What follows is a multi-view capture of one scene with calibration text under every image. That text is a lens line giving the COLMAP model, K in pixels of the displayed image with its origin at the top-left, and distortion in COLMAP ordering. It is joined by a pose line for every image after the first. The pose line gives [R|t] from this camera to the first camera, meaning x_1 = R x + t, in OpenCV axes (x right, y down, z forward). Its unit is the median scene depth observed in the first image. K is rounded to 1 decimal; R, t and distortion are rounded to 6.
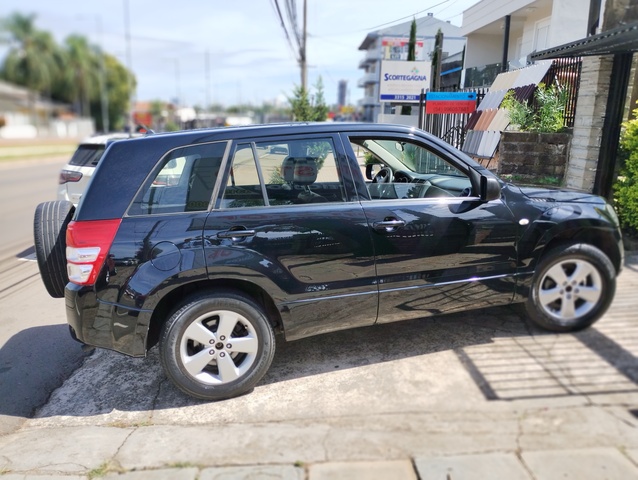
lens RADIAL K [[535.4, 0, 319.0], [0, 535.4, 240.0], [0, 0, 1]] dist [0.061774, -0.082257]
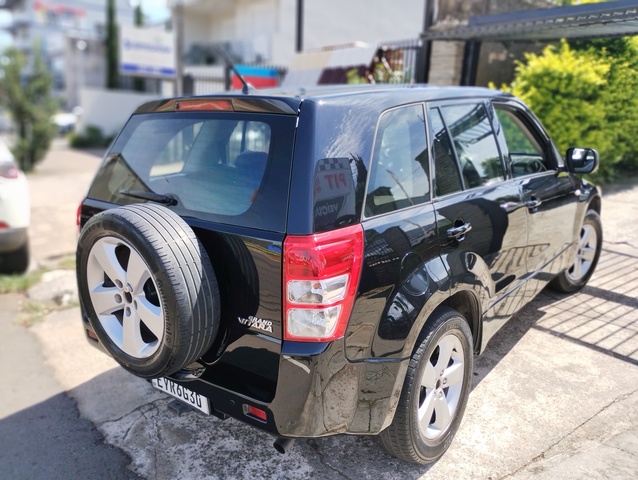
lens RADIAL K [[535.4, 0, 319.0], [0, 535.4, 240.0], [0, 0, 1]] dist [0.061774, -0.082257]
pose [[0.813719, -0.109925, 0.570770, -0.666073], [0.091793, 0.993935, 0.060557, -0.054244], [-0.573965, 0.003116, 0.818874, 0.456765]]
